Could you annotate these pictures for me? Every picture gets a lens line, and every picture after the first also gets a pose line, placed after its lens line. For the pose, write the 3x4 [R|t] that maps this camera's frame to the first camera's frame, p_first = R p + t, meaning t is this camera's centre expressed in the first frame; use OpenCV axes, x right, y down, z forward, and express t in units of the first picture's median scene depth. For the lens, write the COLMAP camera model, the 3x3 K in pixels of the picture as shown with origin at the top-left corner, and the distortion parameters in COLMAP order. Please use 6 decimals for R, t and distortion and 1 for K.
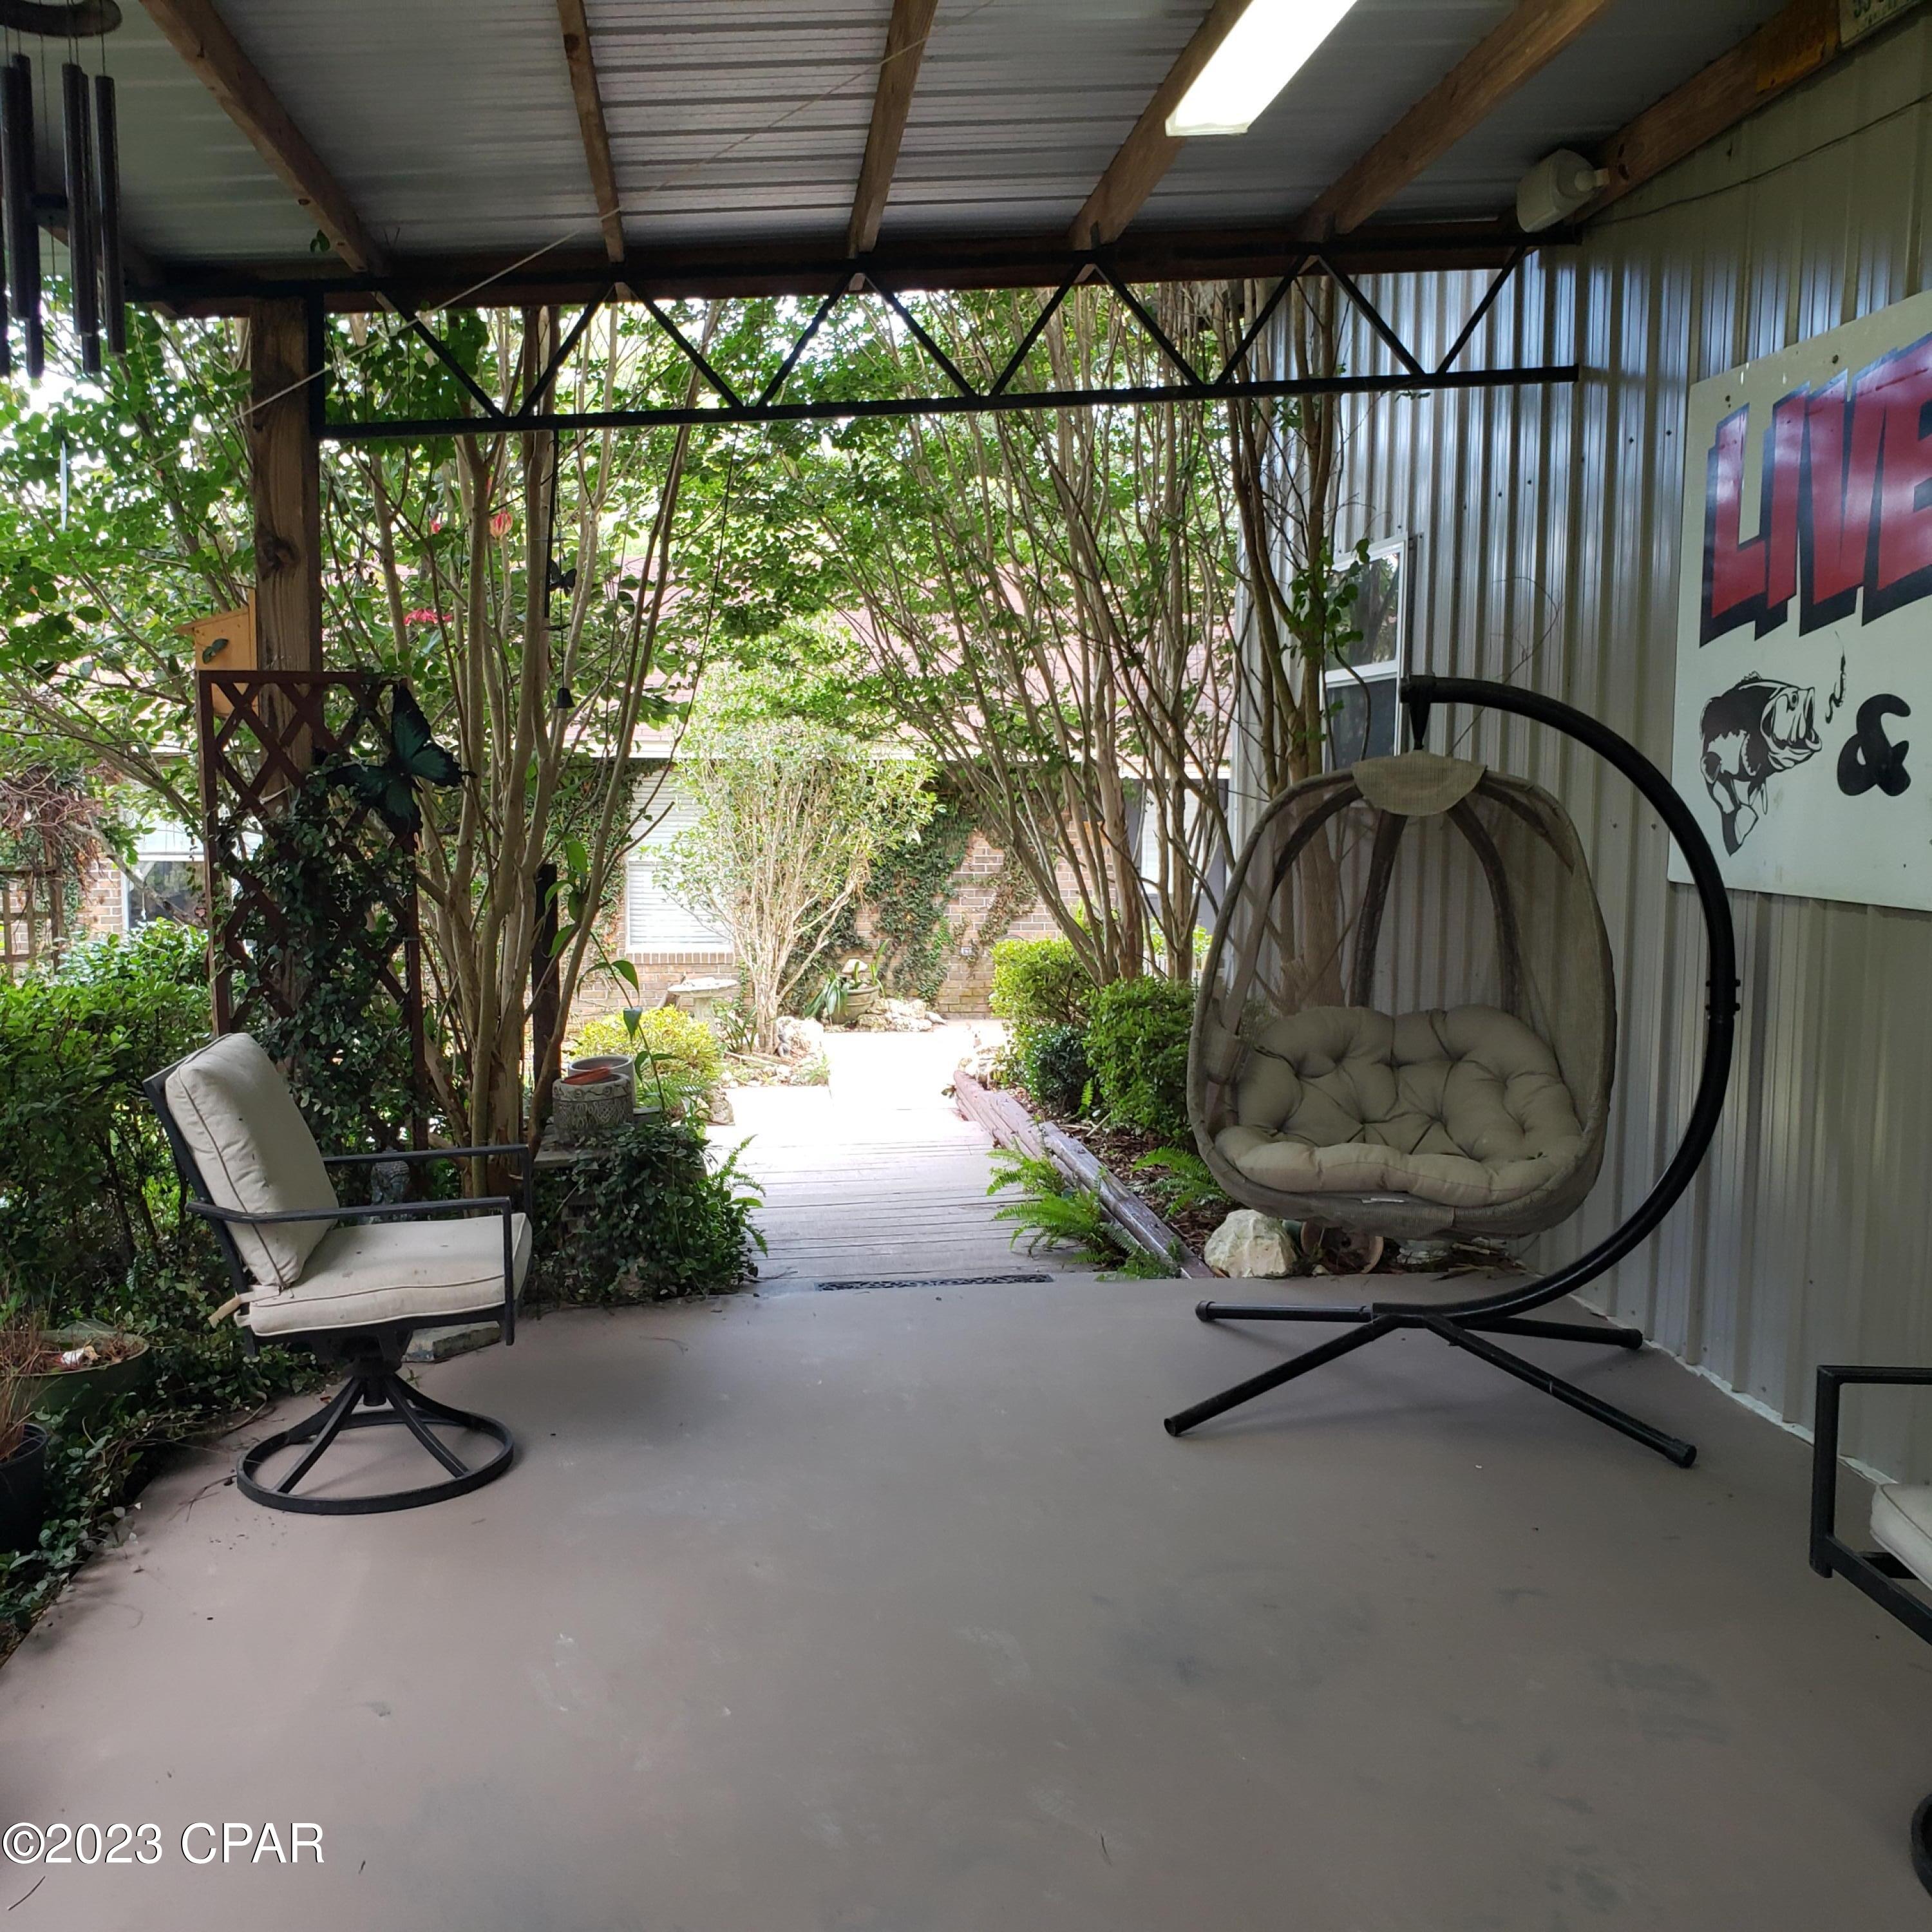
lens RADIAL K [[2065.2, 0, 955.1], [0, 2065.2, 955.0], [0, 0, 1]] dist [0.235435, -0.792414]
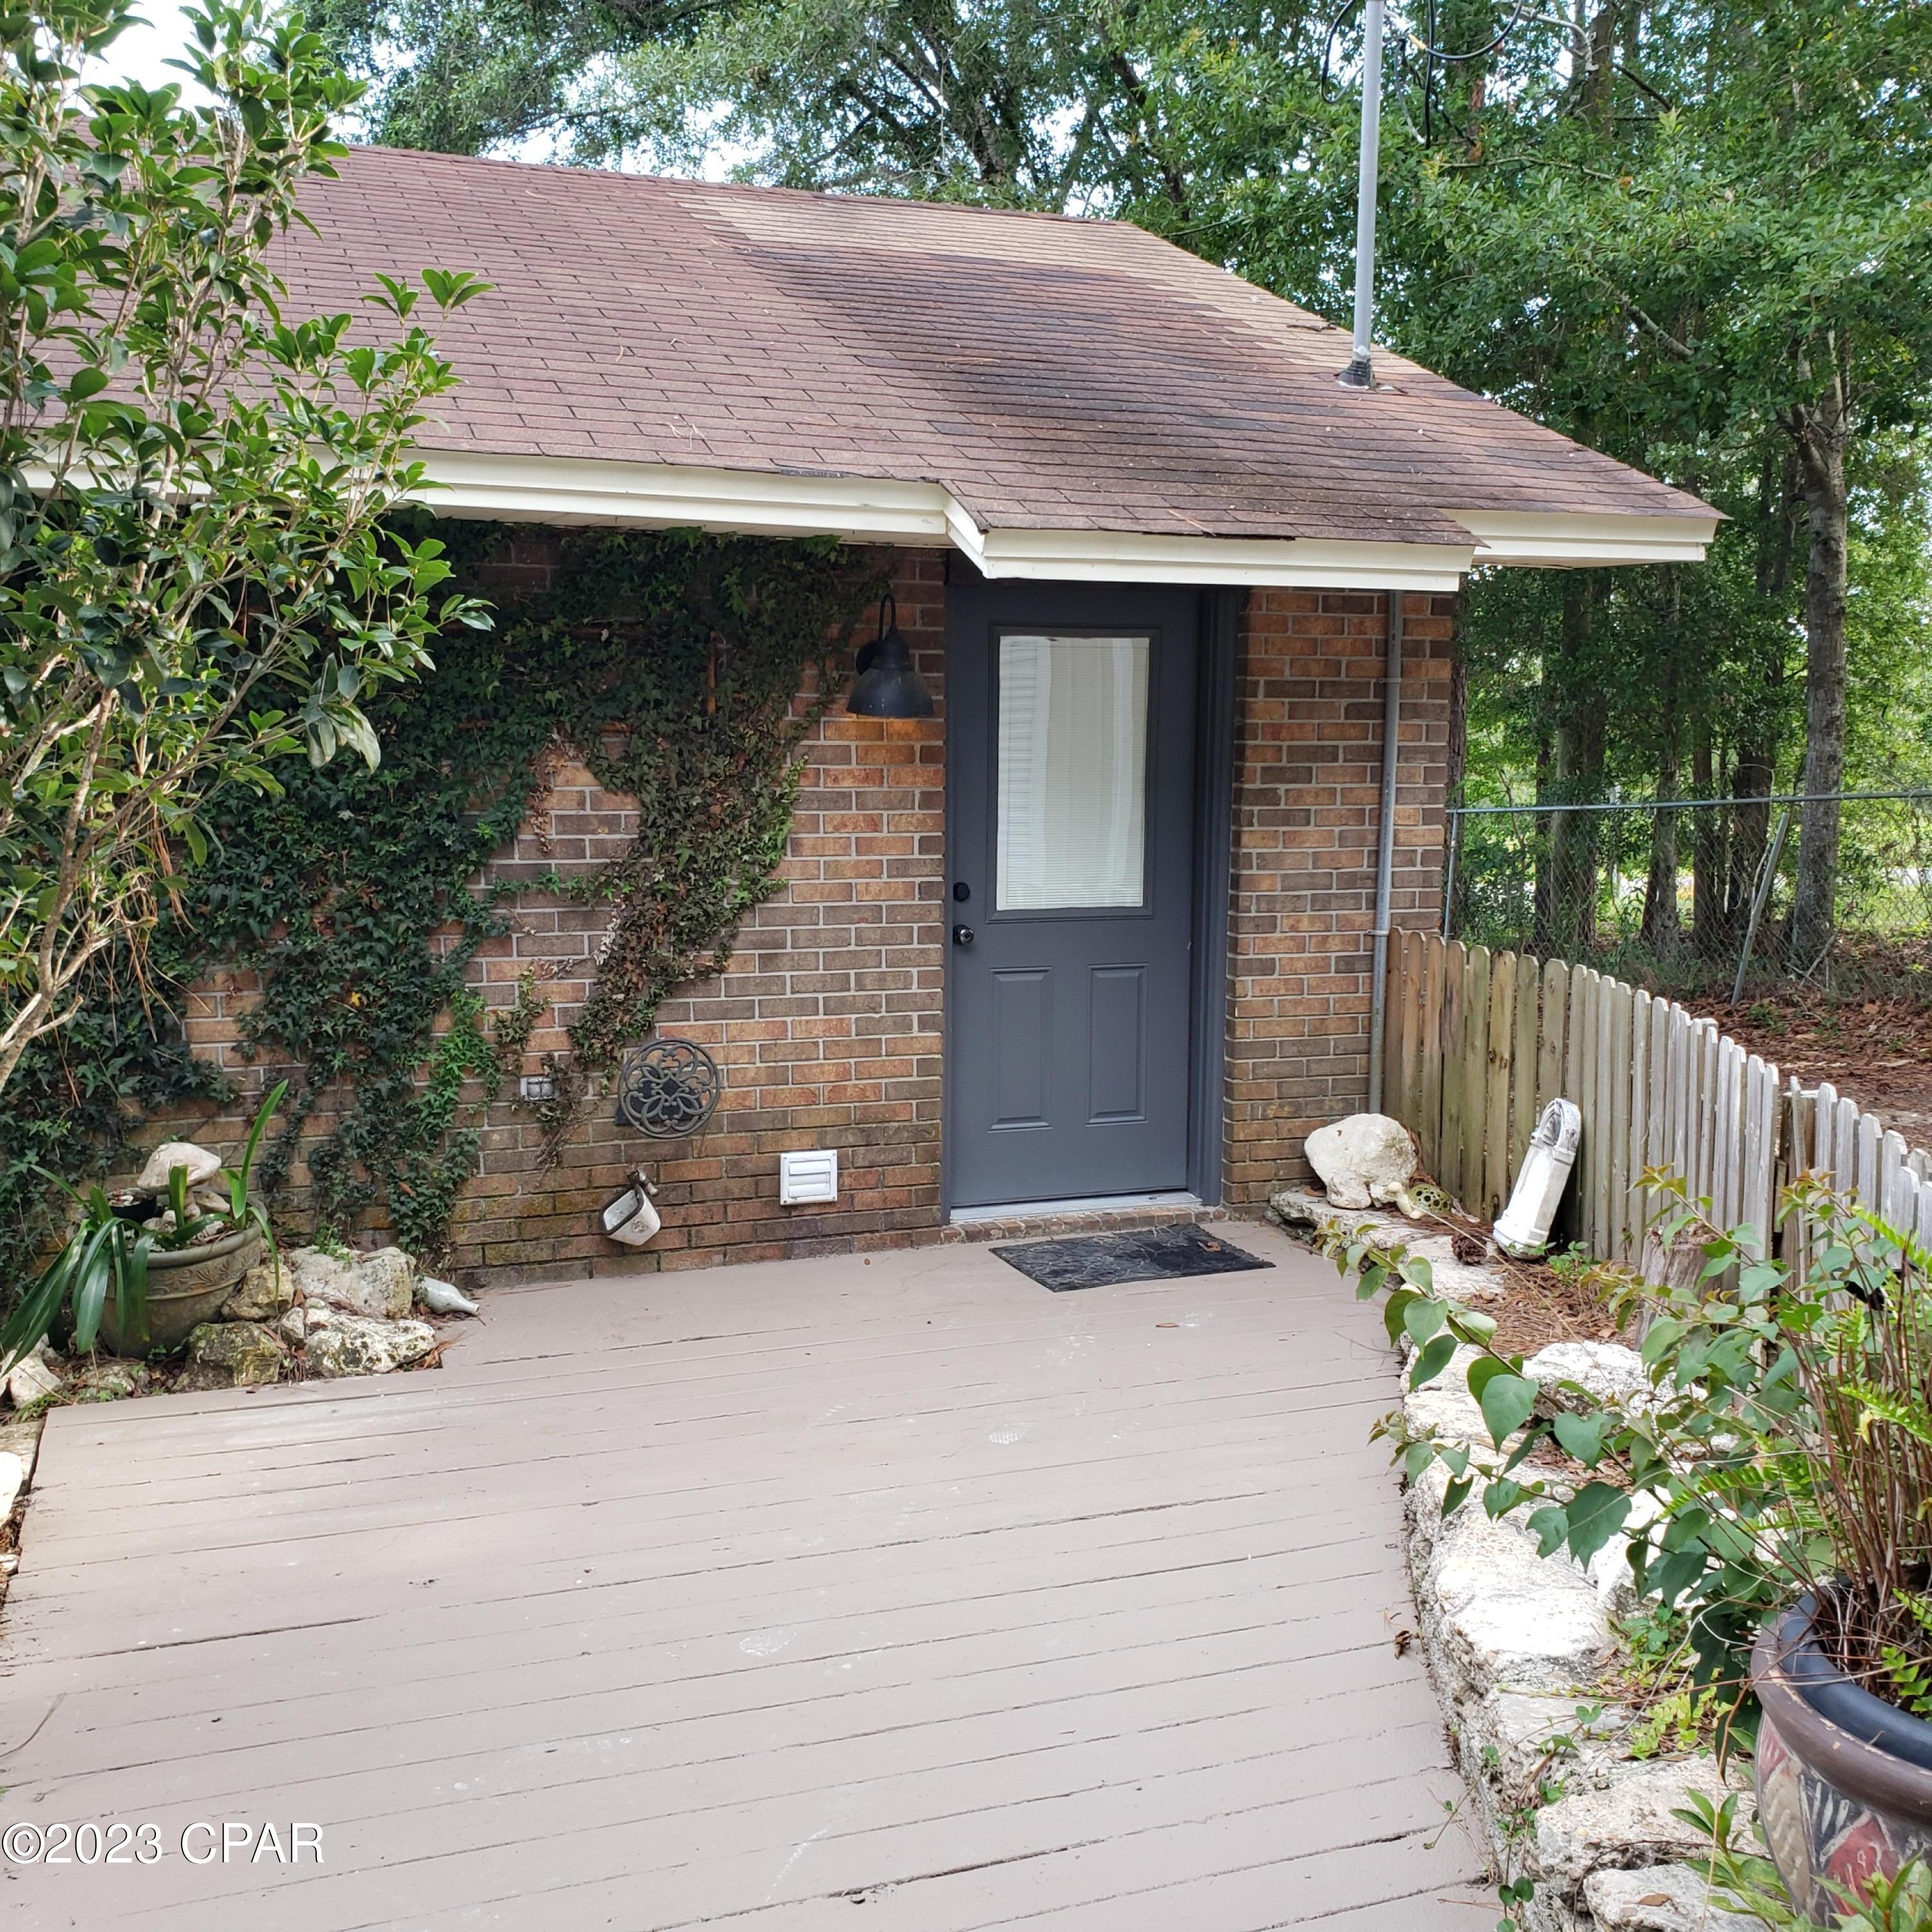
lens RADIAL K [[2065.2, 0, 955.1], [0, 2065.2, 955.0], [0, 0, 1]] dist [0.235435, -0.792414]
pose [[0.970193, -0.024190, 0.241123, -0.010311], [0.017521, 0.999403, 0.029765, -0.034943], [-0.241699, -0.024653, 0.970038, 0.675376]]
